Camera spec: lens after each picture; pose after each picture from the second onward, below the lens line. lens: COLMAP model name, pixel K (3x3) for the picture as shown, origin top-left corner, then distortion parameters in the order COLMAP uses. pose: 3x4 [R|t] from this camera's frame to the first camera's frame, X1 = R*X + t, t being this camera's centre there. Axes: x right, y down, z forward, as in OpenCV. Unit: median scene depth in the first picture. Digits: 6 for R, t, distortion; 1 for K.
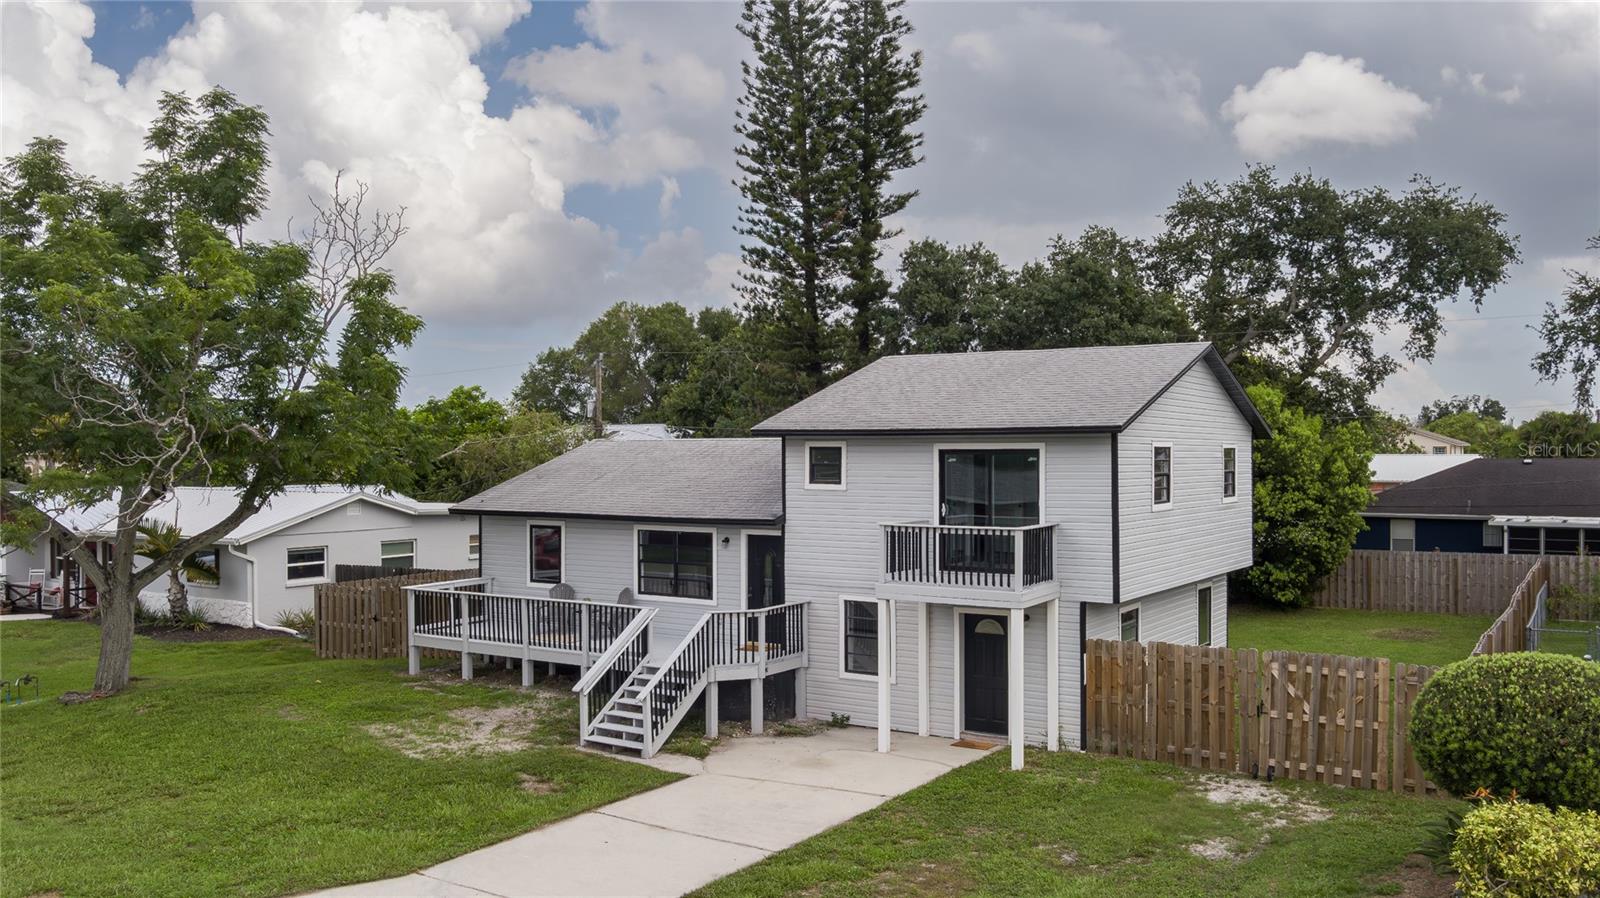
lens RADIAL K [[1311.0, 0, 760.0], [0, 1311.0, 417.3], [0, 0, 1]] dist [-0.045516, 0.001957]
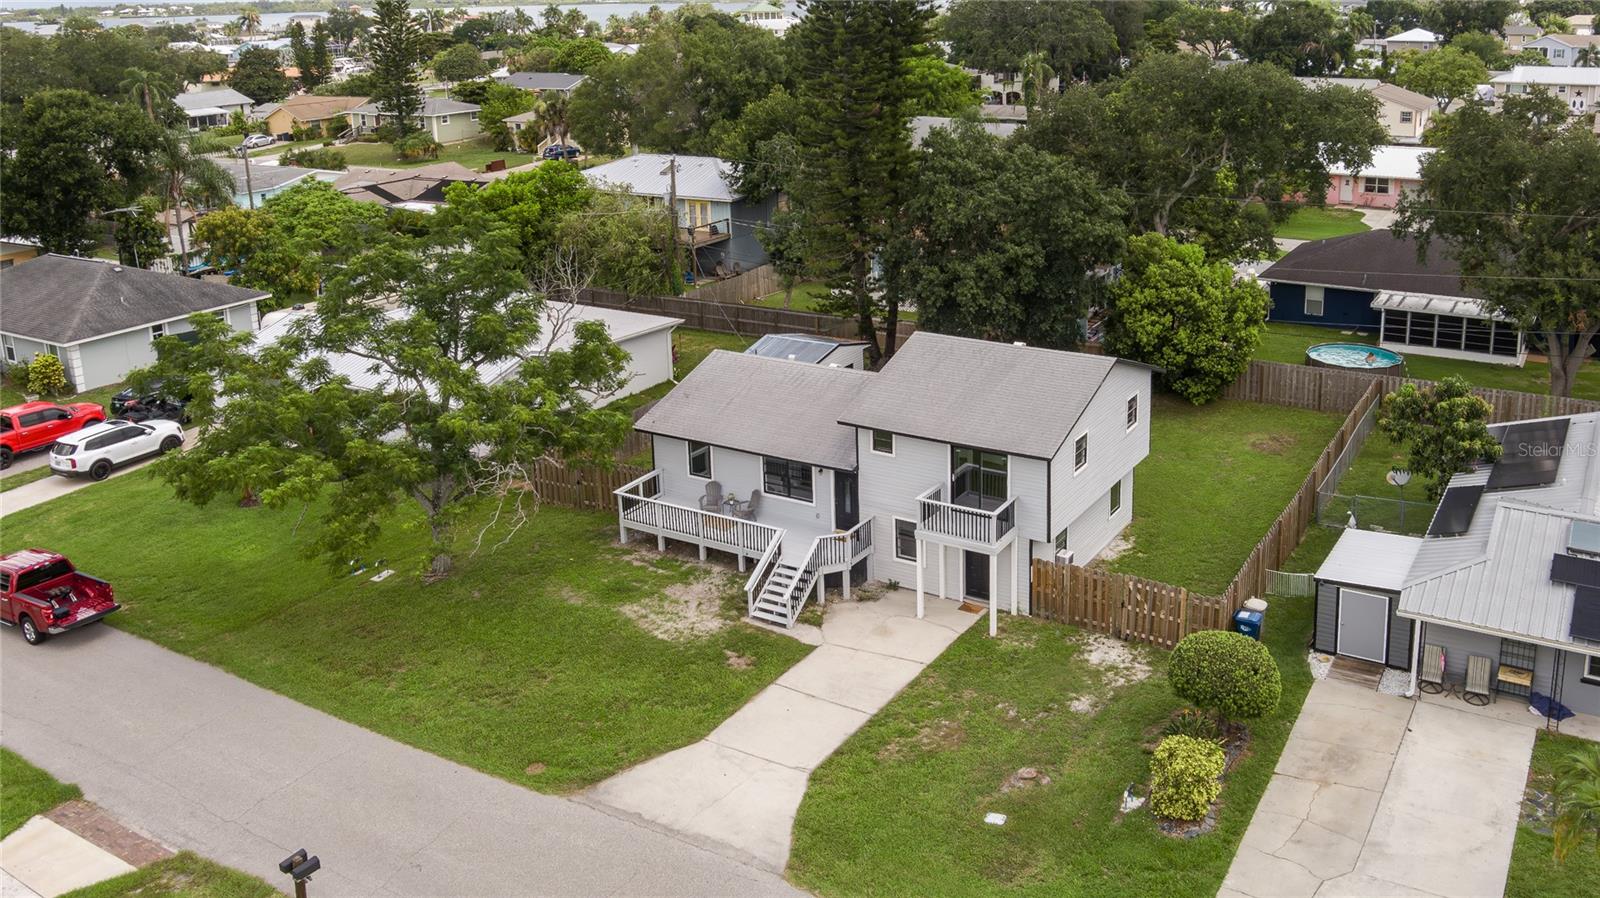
lens RADIAL K [[1362.3, 0, 816.9], [0, 1362.3, 271.6], [0, 0, 1]] dist [-0.018534, -0.001166]
pose [[0.998947, -0.034827, 0.029877, -0.085385], [0.027059, 0.972952, 0.229419, -0.630779], [-0.037059, -0.228369, 0.972869, -0.695843]]
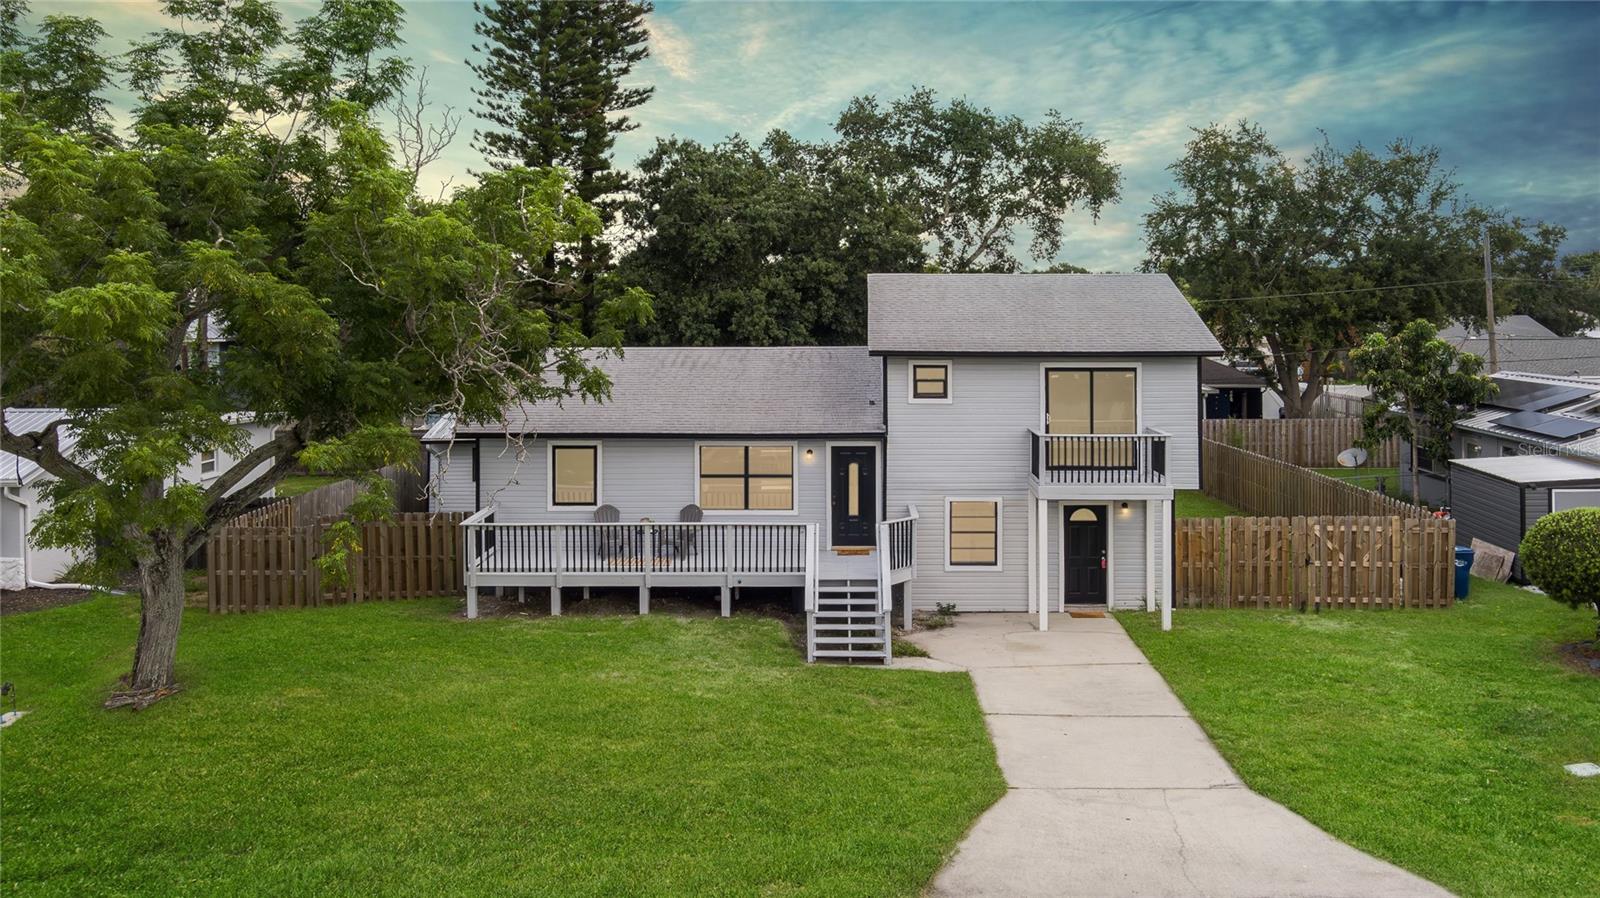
lens RADIAL K [[1362.3, 0, 816.9], [0, 1362.3, 271.6], [0, 0, 1]] dist [-0.018534, -0.001166]
pose [[0.840645, 0.011669, 0.541461, -0.728914], [-0.012781, 0.999917, -0.001705, -0.059742], [-0.541436, -0.005487, 0.840724, 0.085172]]
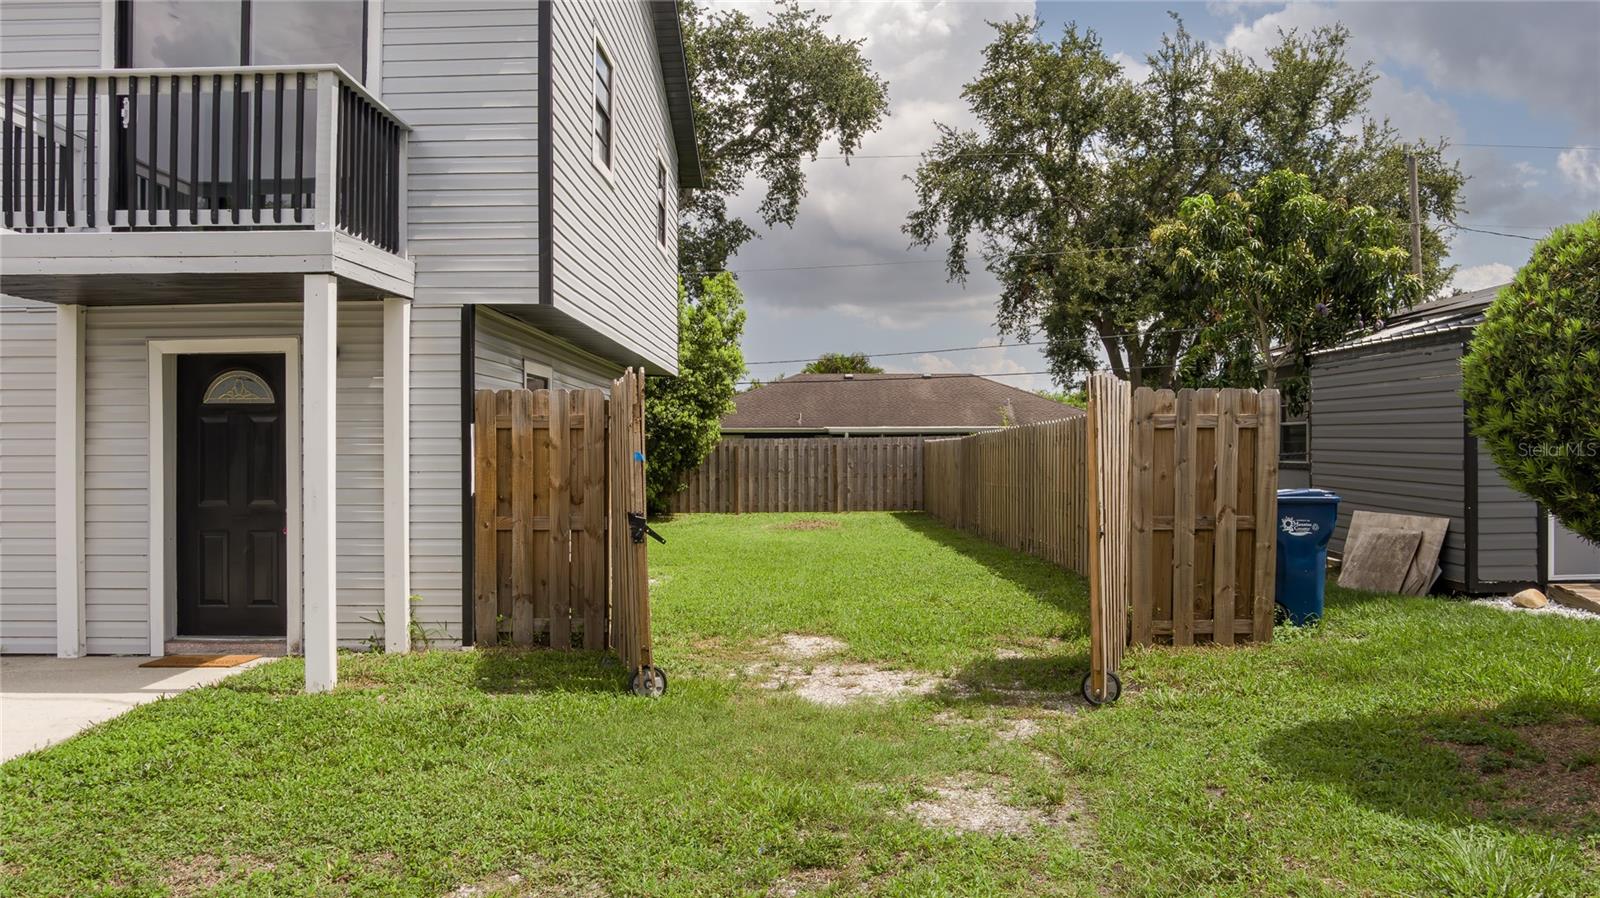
lens RADIAL K [[1332.4, 0, 800.0], [0, 1332.4, 449.0], [0, 0, 1]] dist [-0.041090, 0.000160]
pose [[0.833136, 0.001024, 0.553068, 0.091409], [-0.013096, 0.999754, 0.017876, 0.174708], [-0.552914, -0.022136, 0.832945, 0.552162]]
